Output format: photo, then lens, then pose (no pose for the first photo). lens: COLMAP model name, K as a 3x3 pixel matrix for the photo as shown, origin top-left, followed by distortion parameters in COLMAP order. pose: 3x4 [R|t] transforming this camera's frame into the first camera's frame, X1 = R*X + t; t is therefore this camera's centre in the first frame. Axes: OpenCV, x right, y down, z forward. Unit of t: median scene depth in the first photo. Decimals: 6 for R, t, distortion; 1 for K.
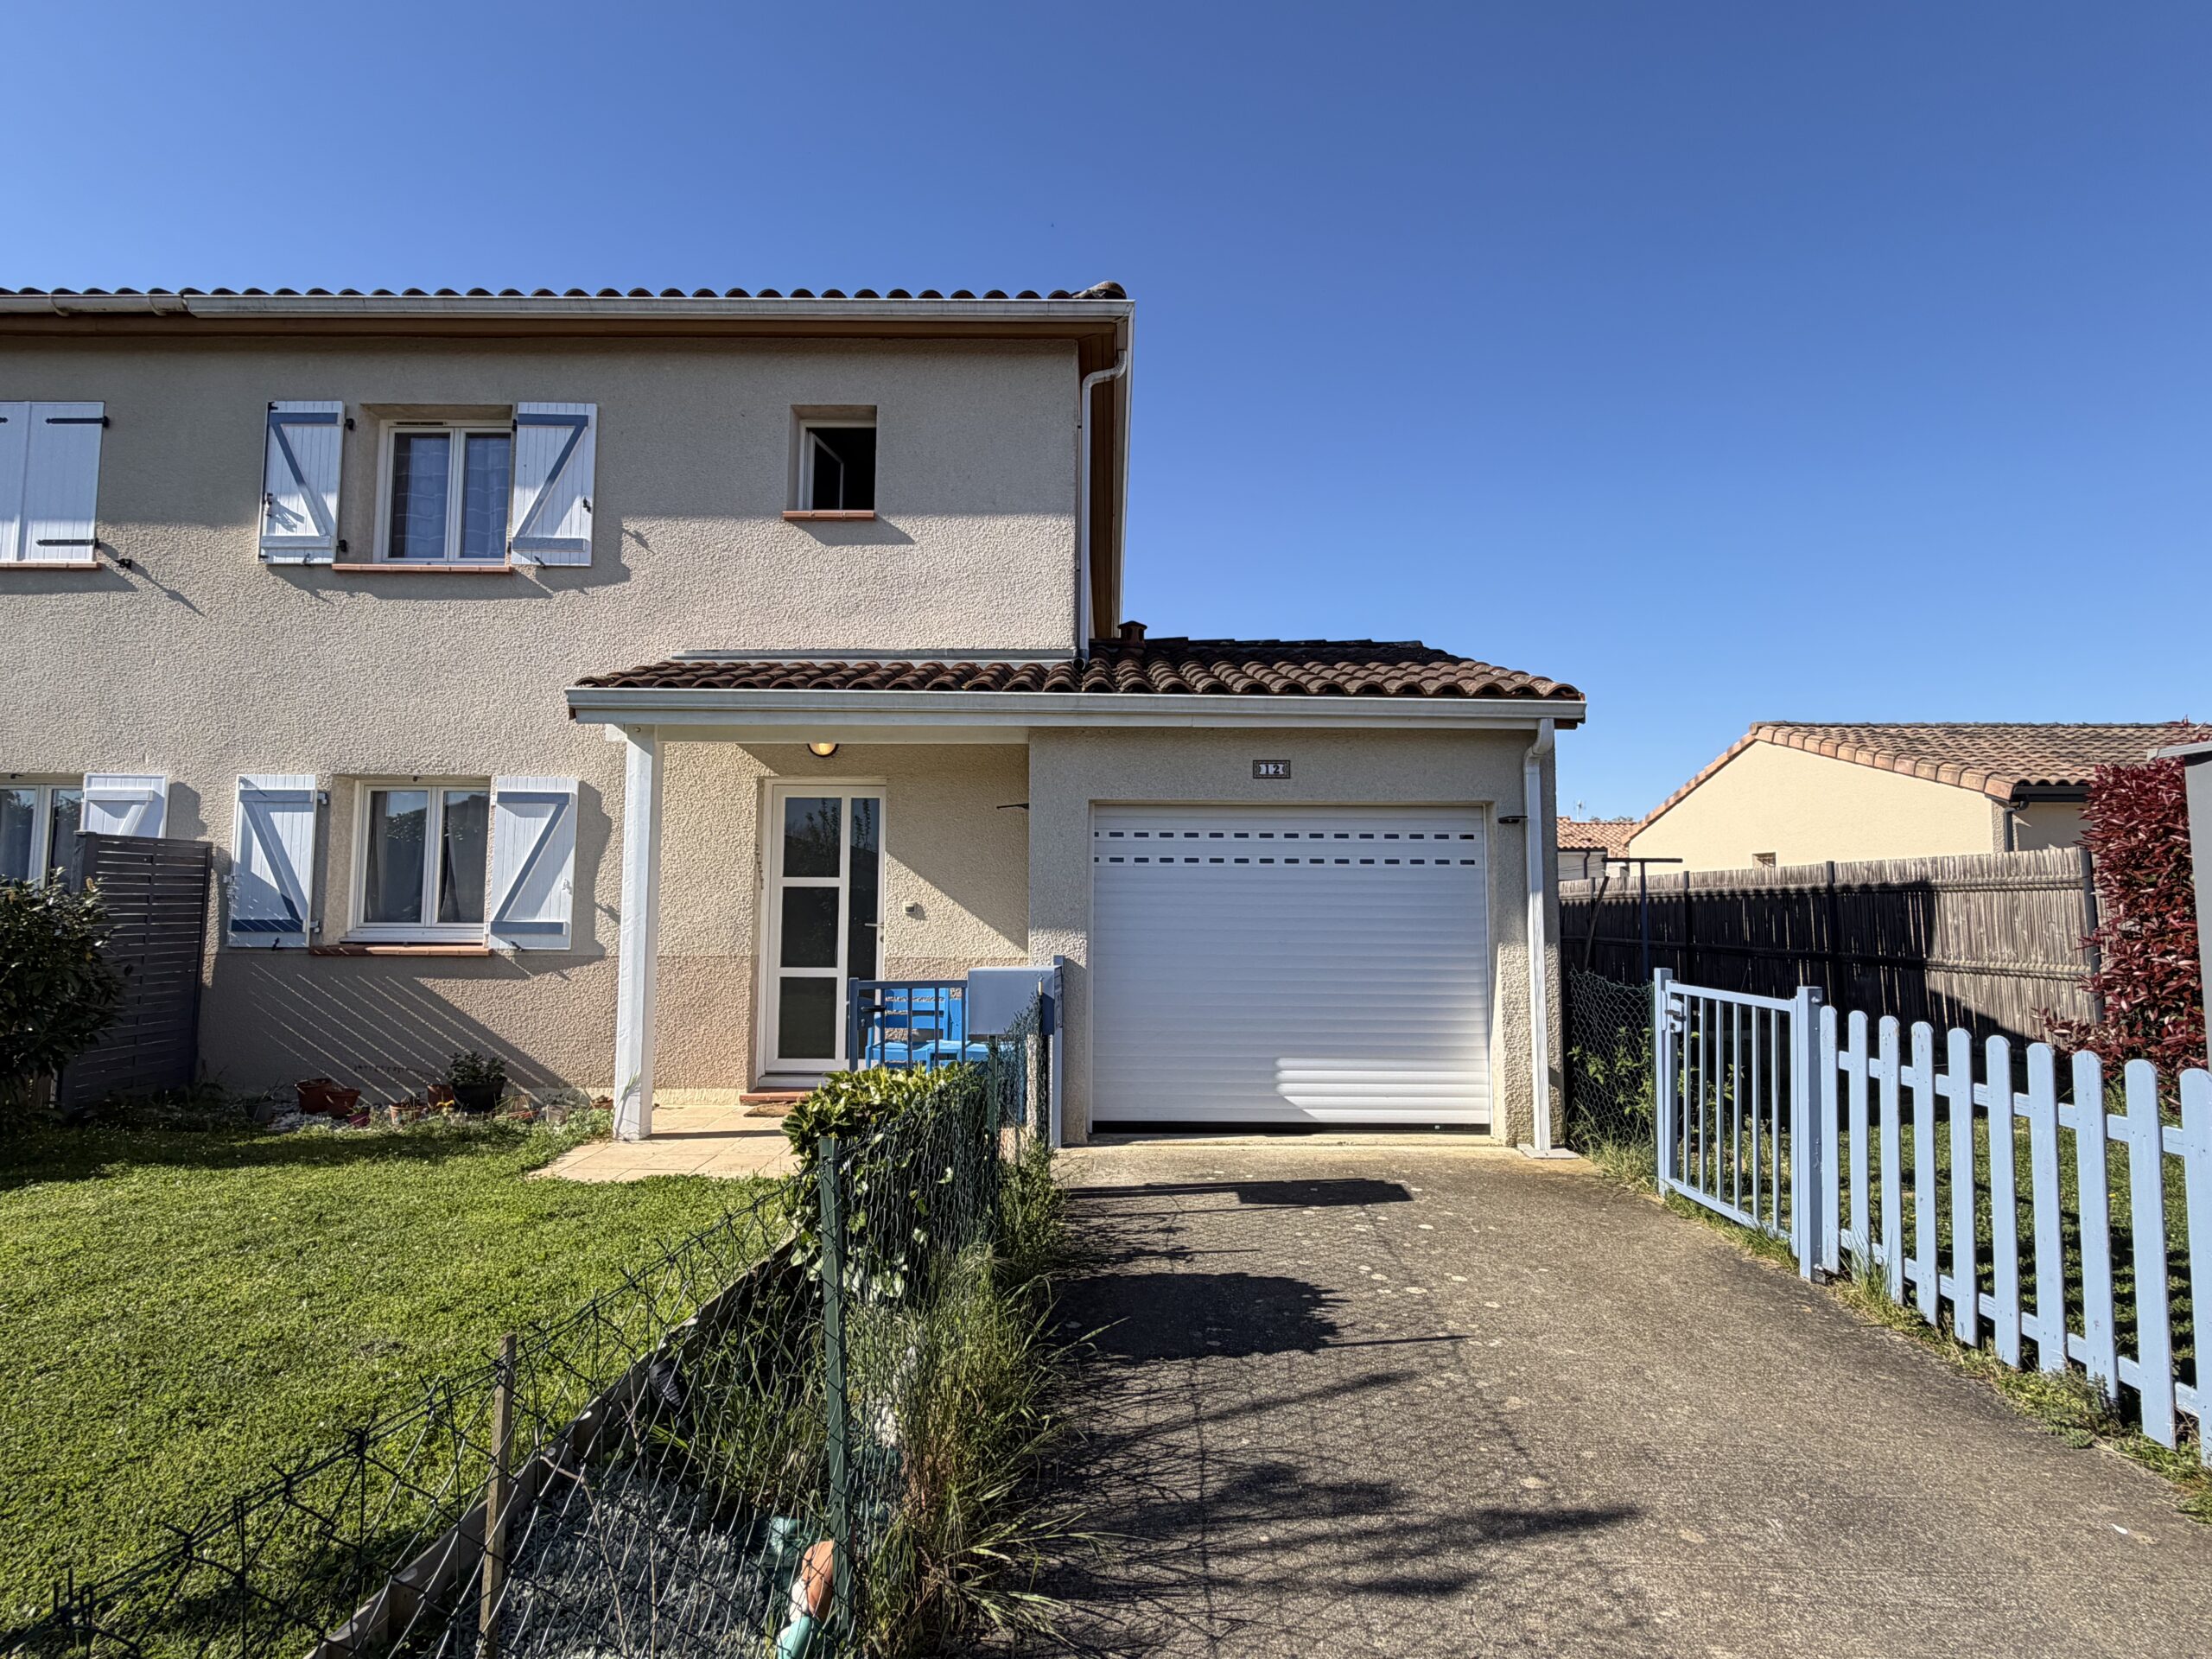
lens RADIAL K [[1093.5, 0, 1106.0], [0, 1093.5, 829.5], [0, 0, 1]] dist [0.000312, 0.000308]
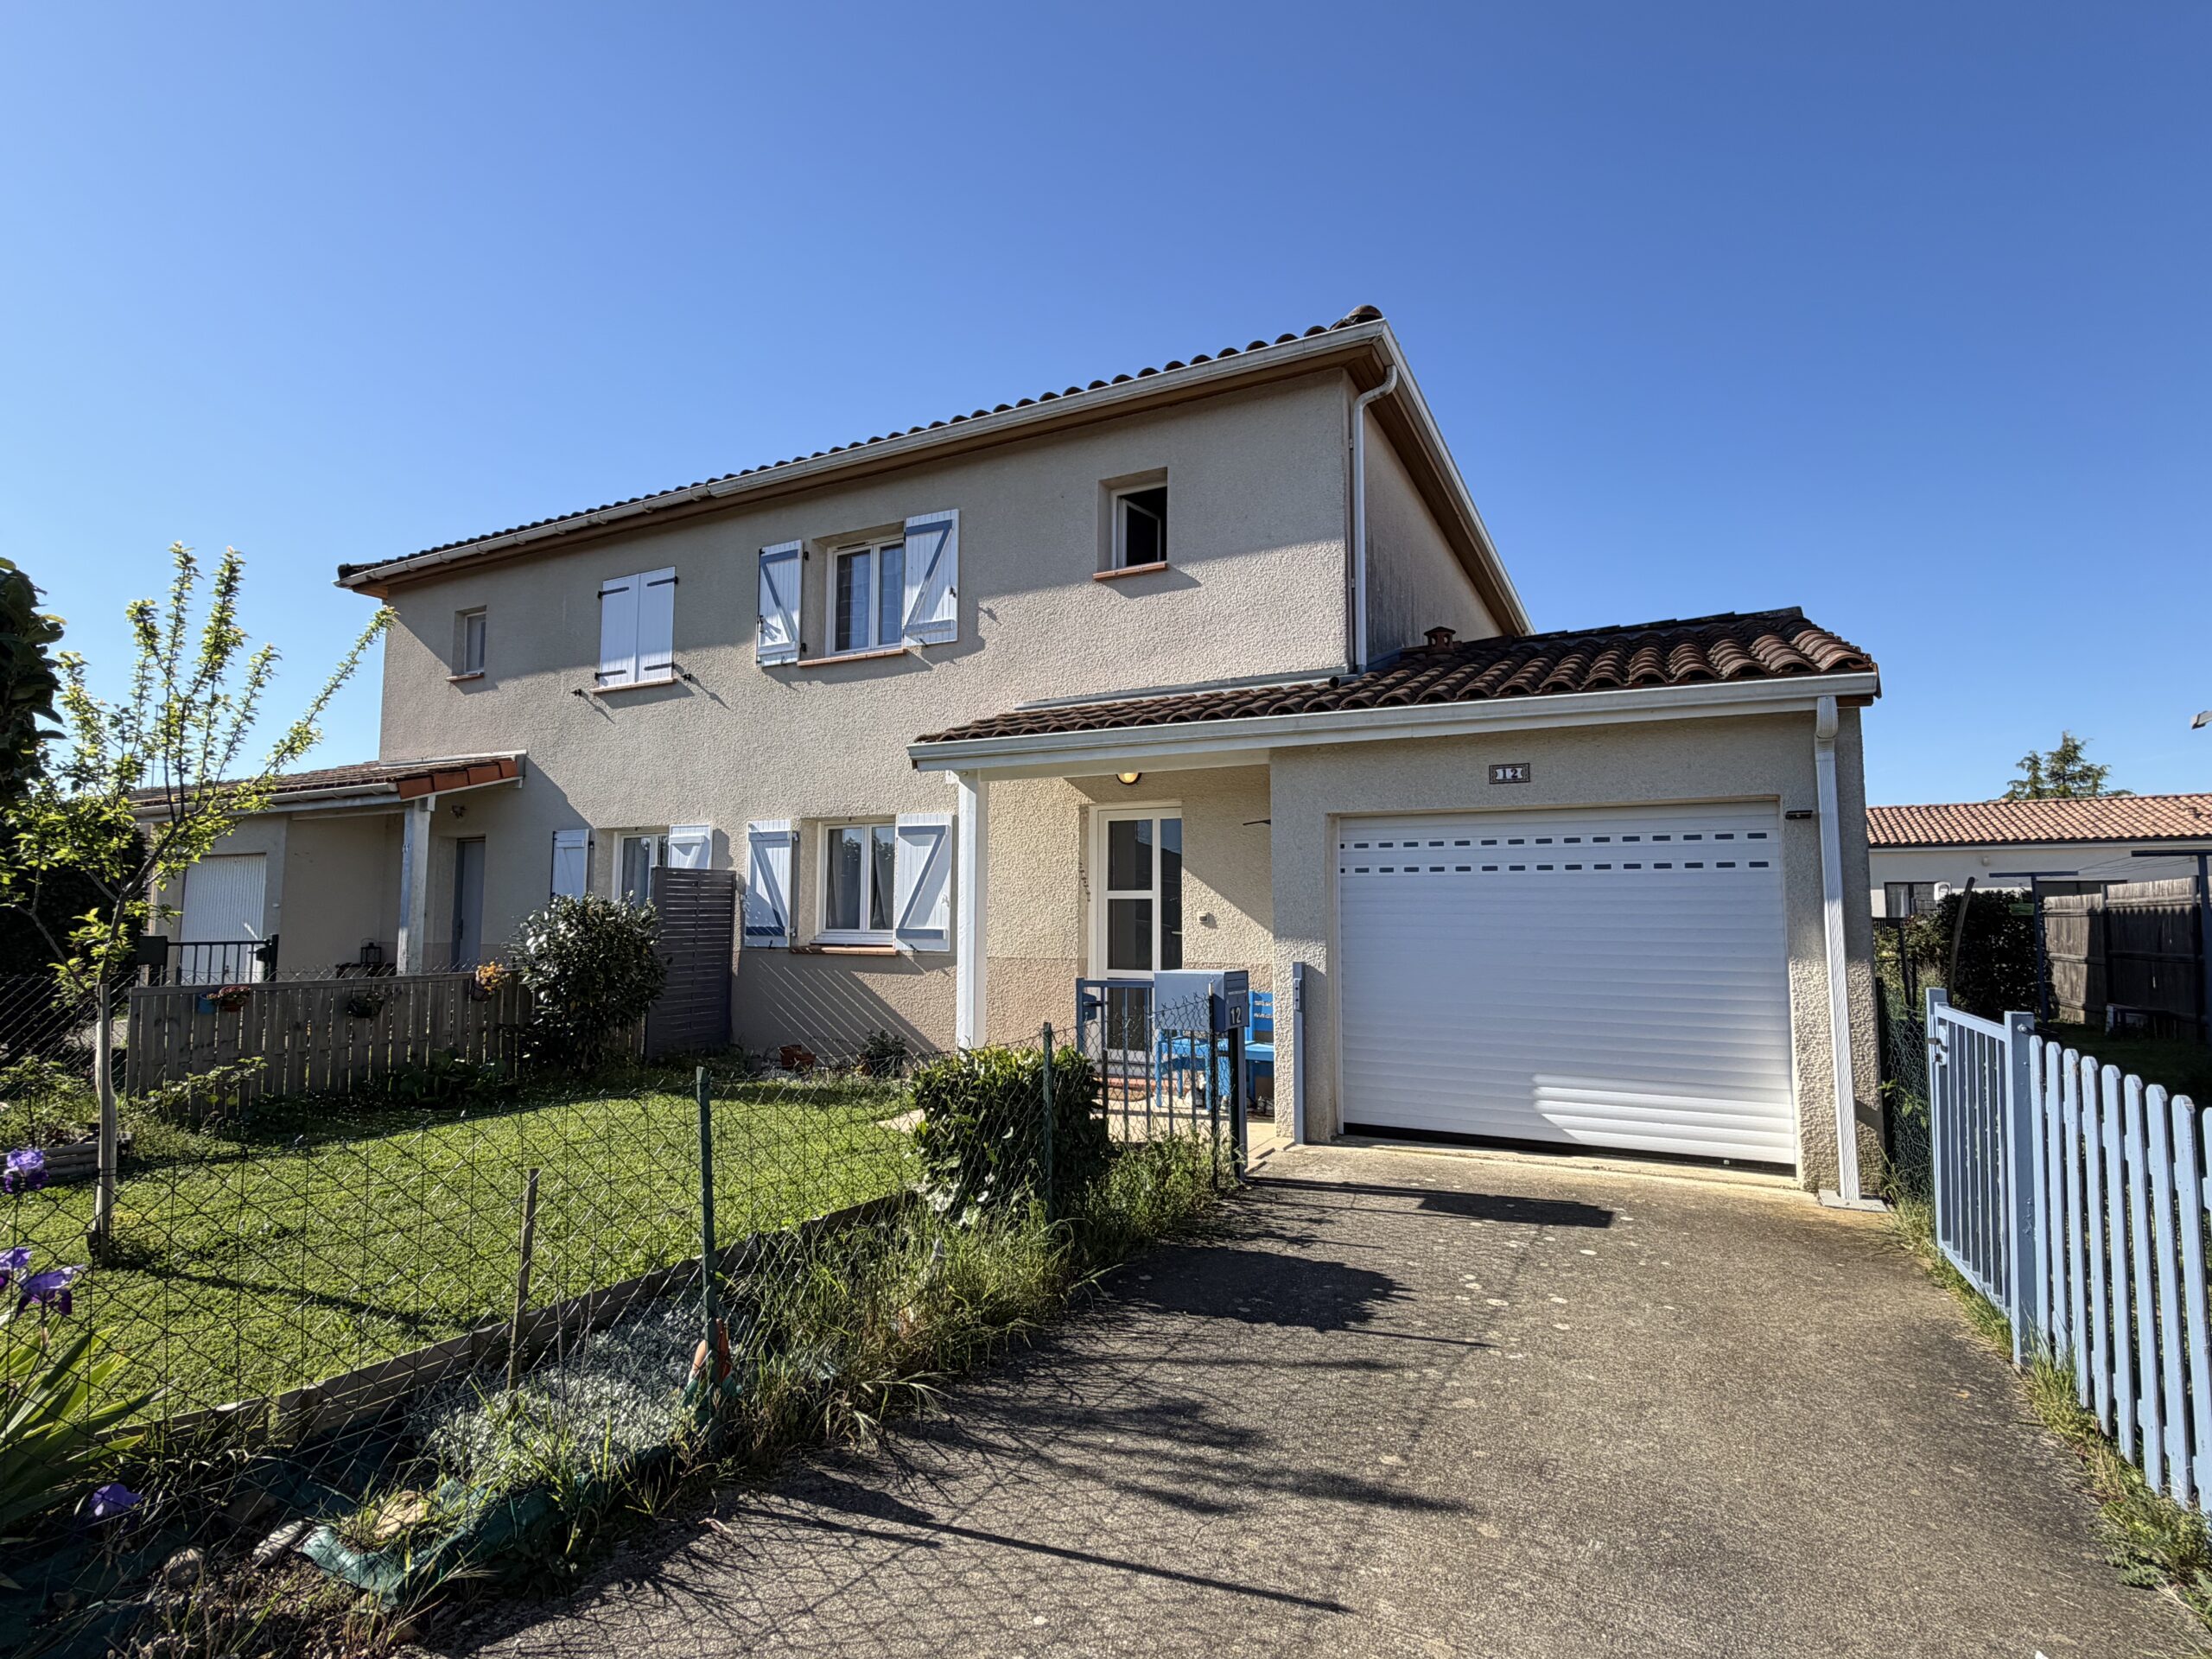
lens RADIAL K [[1092.6, 0, 1100.0], [0, 1092.6, 831.6], [0, 0, 1]] dist [0.000822, -0.000031]
pose [[0.888579, -0.037576, -0.457182, 0.233742], [0.034347, 0.999292, -0.015377, -0.001137], [0.457436, -0.002039, 0.889240, -0.024022]]
